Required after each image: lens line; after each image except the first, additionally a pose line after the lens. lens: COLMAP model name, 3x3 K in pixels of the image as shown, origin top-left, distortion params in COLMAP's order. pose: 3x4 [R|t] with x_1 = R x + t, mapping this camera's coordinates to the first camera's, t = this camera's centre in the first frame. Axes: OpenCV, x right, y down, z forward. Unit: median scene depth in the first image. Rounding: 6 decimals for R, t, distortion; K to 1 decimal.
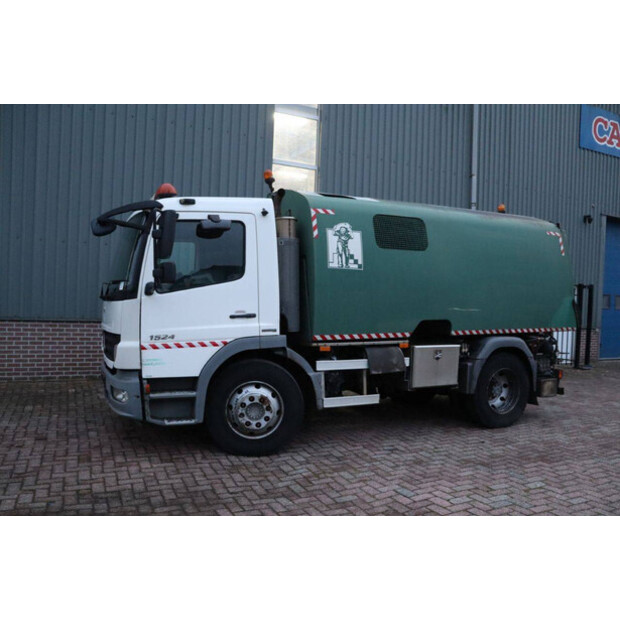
lens RADIAL K [[607.8, 0, 310.0], [0, 607.8, 310.0], [0, 0, 1]] dist [-0.206927, -0.000653]
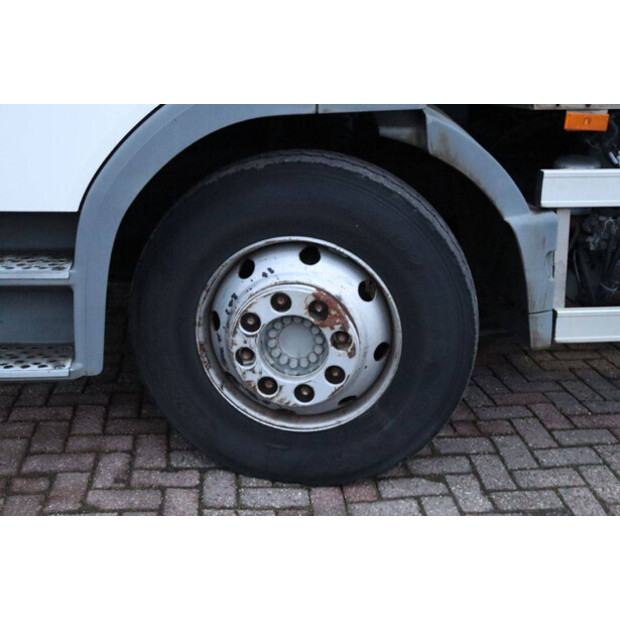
lens RADIAL K [[828.2, 0, 310.0], [0, 828.2, 310.0], [0, 0, 1]] dist [0.027125, 0.028747]
pose [[0.955733, 0.102308, -0.275877, 0.019614], [-0.018389, 0.956539, 0.291024, 0.041194], [0.293662, -0.273068, 0.916077, 0.654783]]
